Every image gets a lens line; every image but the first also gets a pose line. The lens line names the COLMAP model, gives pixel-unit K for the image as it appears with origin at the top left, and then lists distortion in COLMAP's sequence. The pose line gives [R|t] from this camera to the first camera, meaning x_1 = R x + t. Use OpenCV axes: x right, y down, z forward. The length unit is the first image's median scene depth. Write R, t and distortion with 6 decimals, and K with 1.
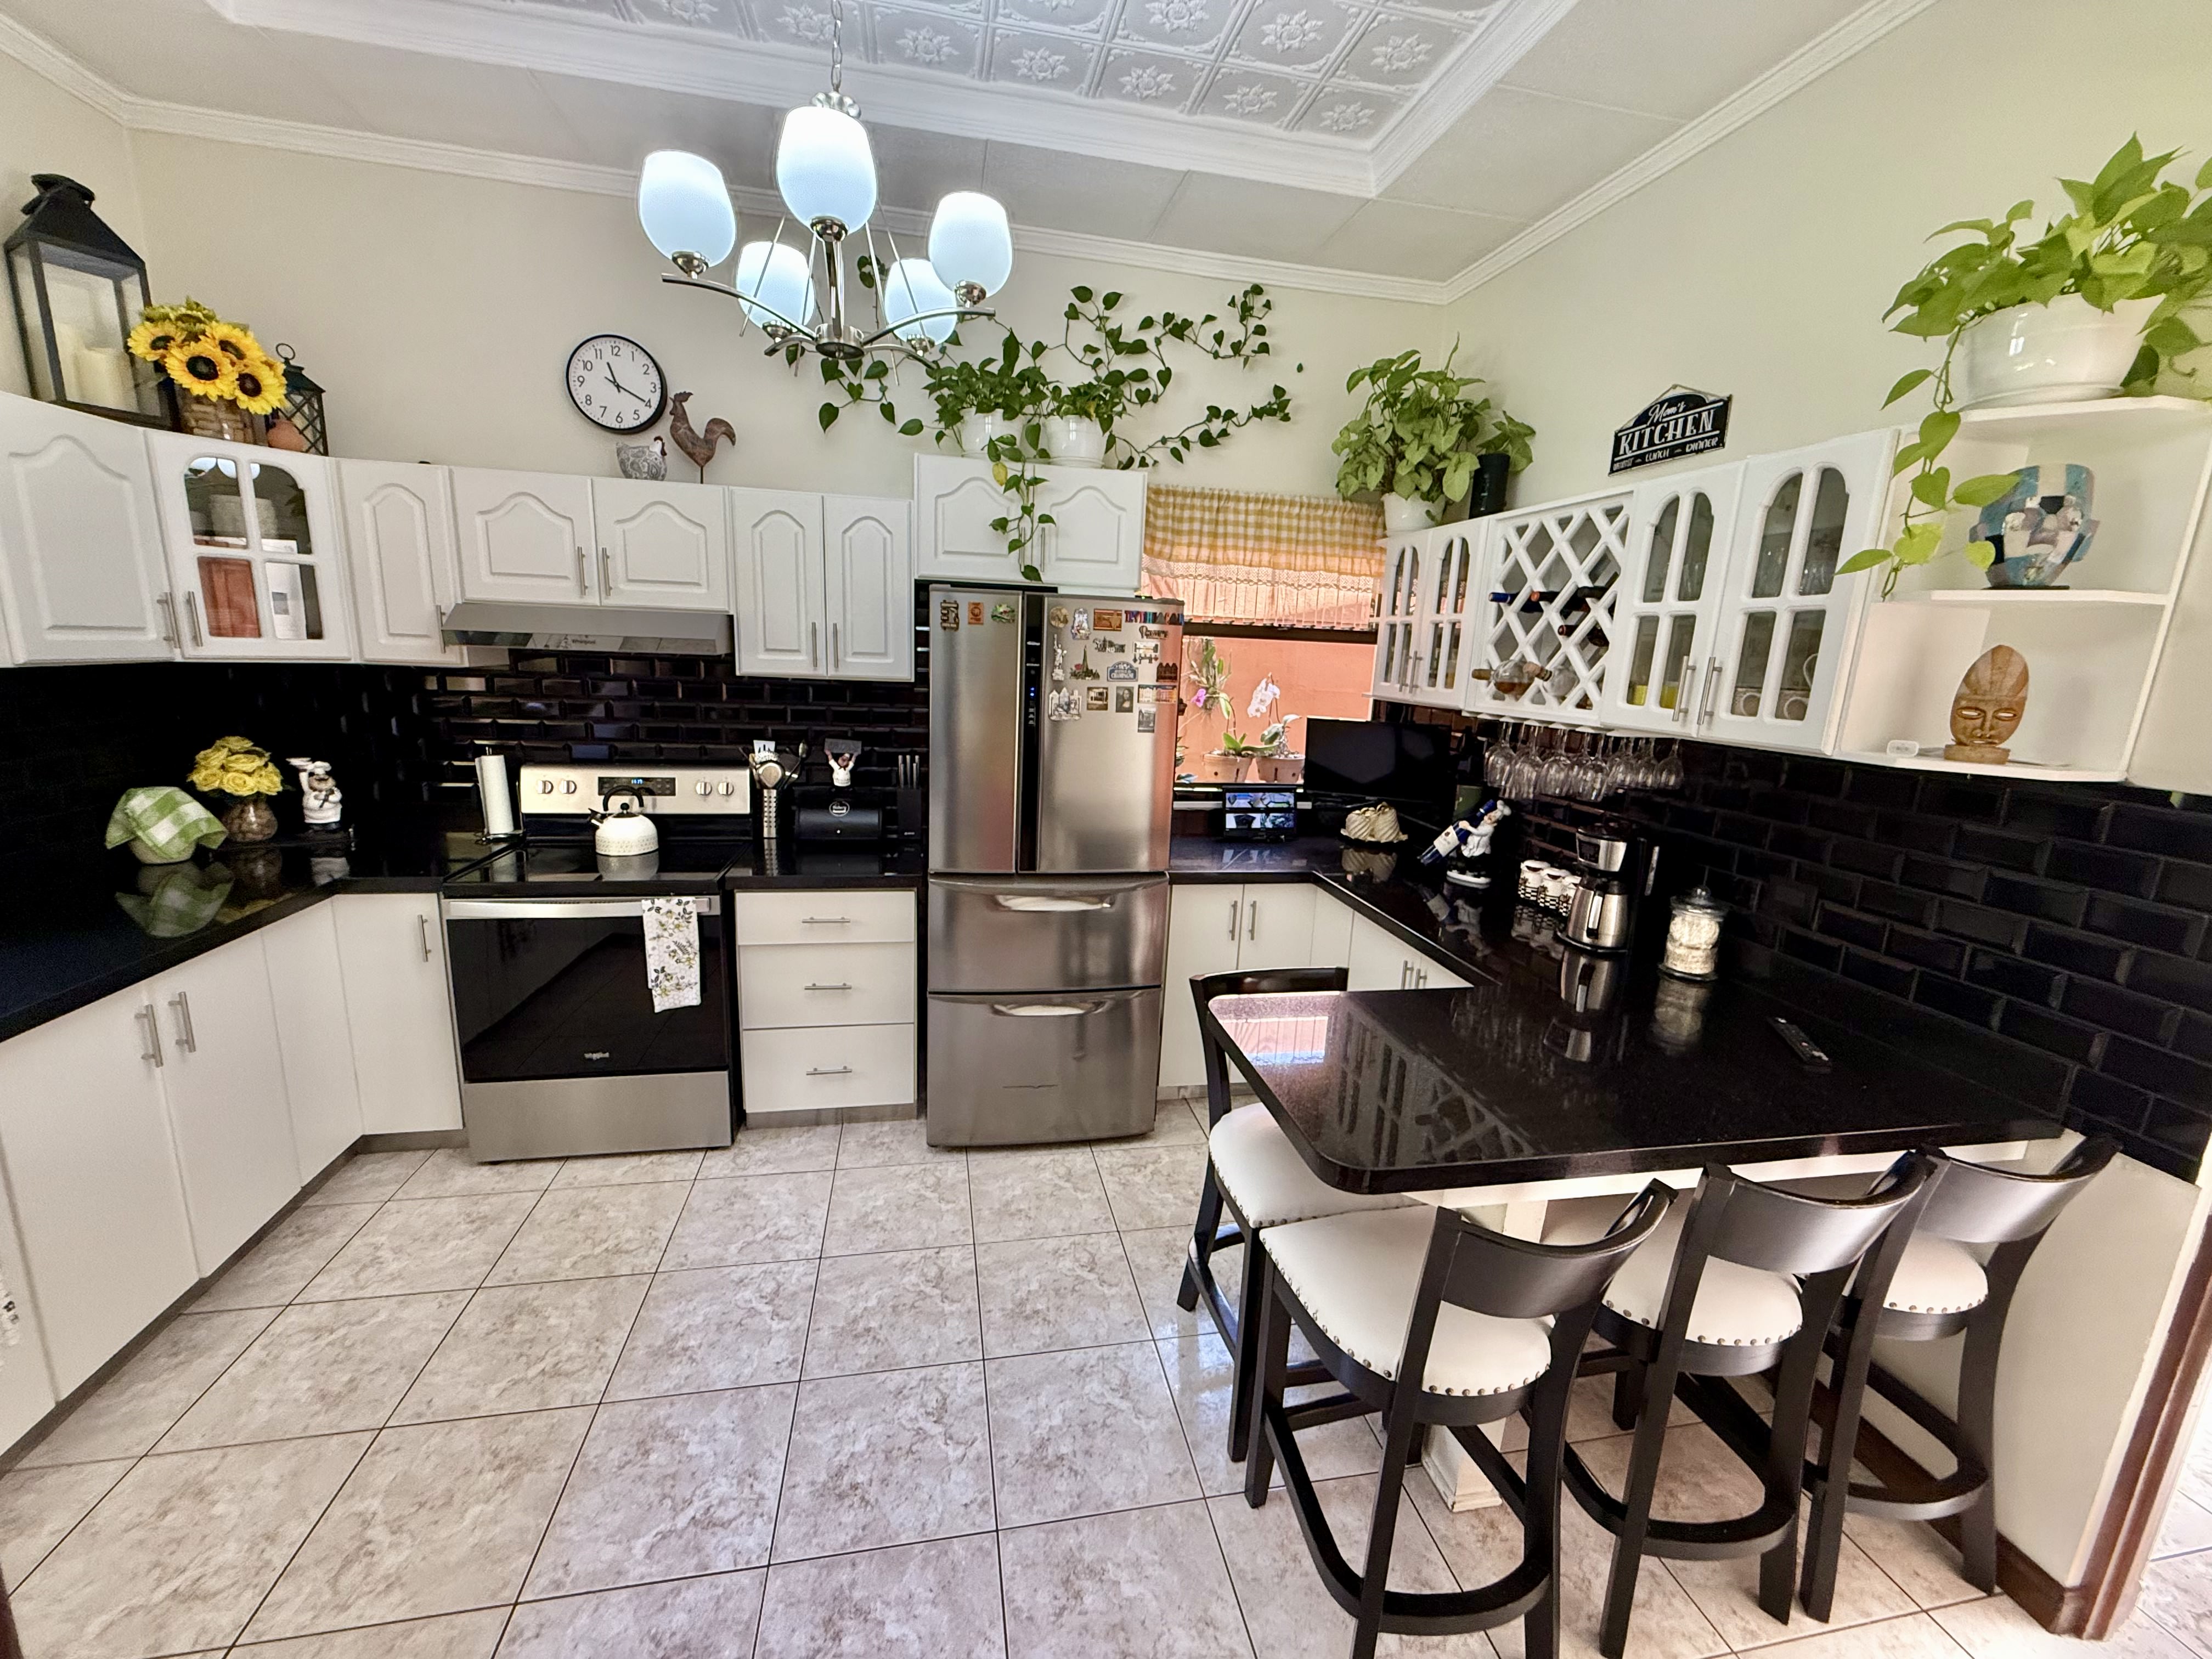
lens RADIAL K [[879.1, 0, 1105.9], [0, 879.1, 829.6], [0, 0, 1]] dist [0.001078, -0.000217]
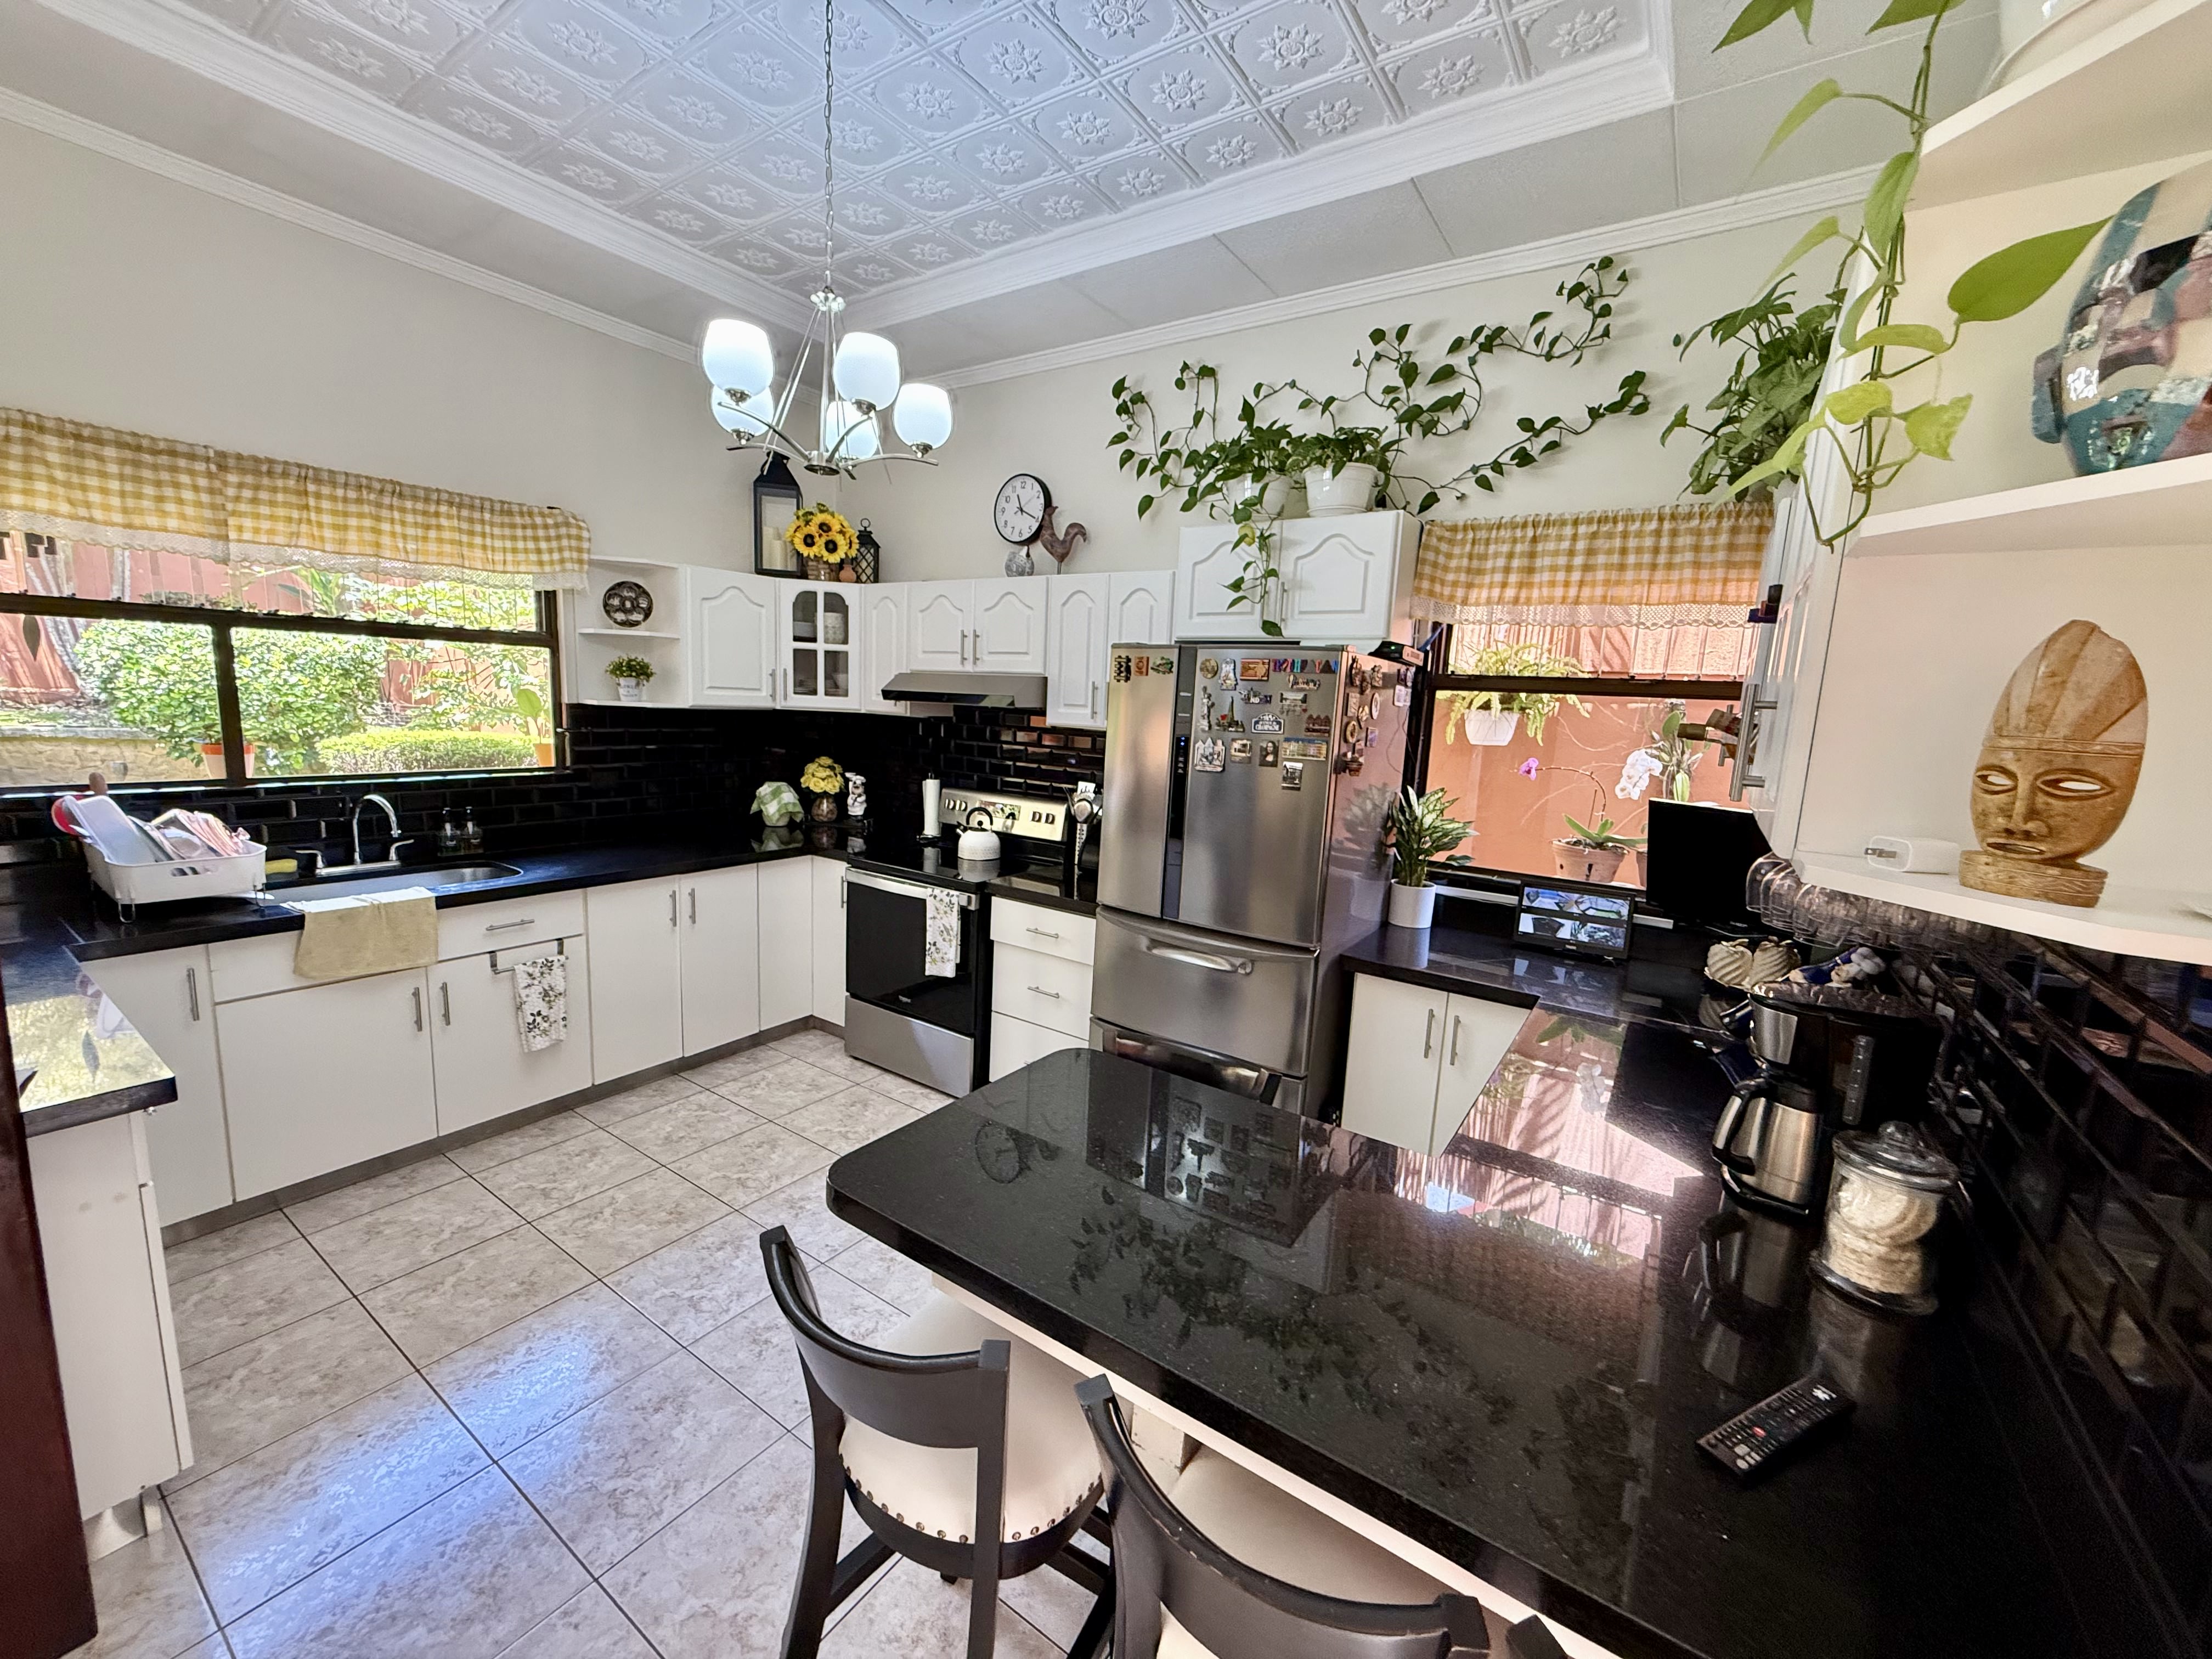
lens RADIAL K [[879.1, 0, 1107.7], [0, 879.1, 831.2], [0, 0, 1]] dist [0.001078, -0.000217]
pose [[0.703612, 0.098170, -0.703770, 0.521131], [-0.161536, 0.986578, -0.023880, -0.014126], [0.691980, 0.130486, 0.710026, 0.207717]]
